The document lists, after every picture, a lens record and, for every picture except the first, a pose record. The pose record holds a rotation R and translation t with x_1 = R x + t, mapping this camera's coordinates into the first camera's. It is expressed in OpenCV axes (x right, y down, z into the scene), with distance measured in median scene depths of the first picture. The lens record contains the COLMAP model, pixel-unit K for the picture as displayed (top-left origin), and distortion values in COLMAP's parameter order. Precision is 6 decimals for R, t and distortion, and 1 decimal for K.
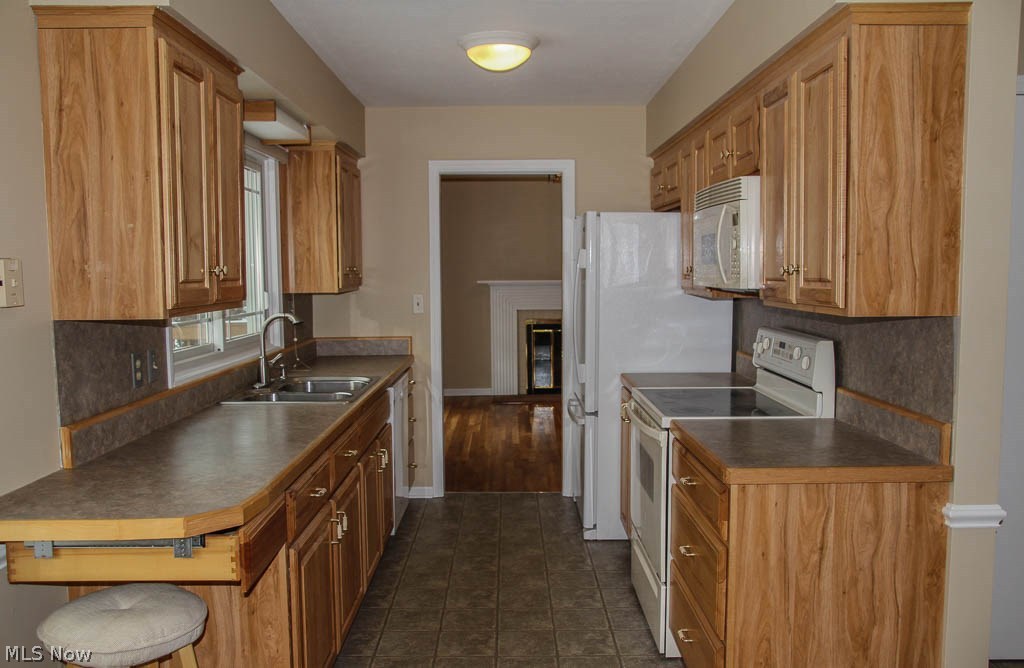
lens RADIAL K [[865.1, 0, 513.6], [0, 865.1, 345.3], [0, 0, 1]] dist [-0.031942, 0.007085]
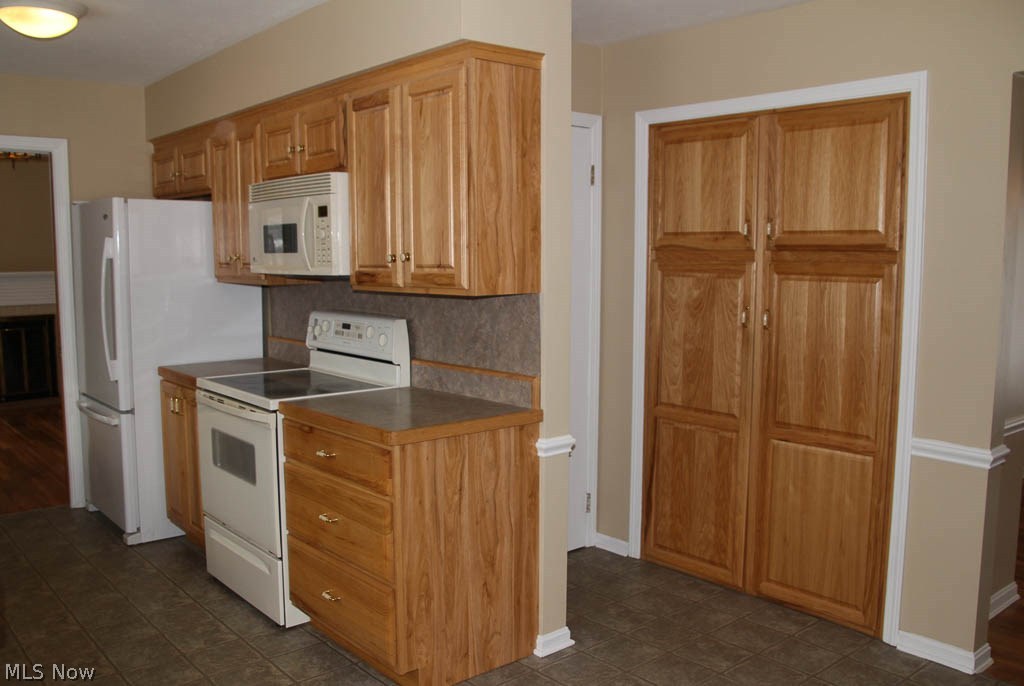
lens RADIAL K [[885.1, 0, 512.0], [0, 885.1, 343.0], [0, 0, 1]] dist [-0.086664, 0.007972]
pose [[0.771178, -0.060843, 0.633705, -0.351797], [0.055296, 0.998062, 0.028534, 0.000678], [-0.634213, 0.013037, 0.773048, -0.000754]]
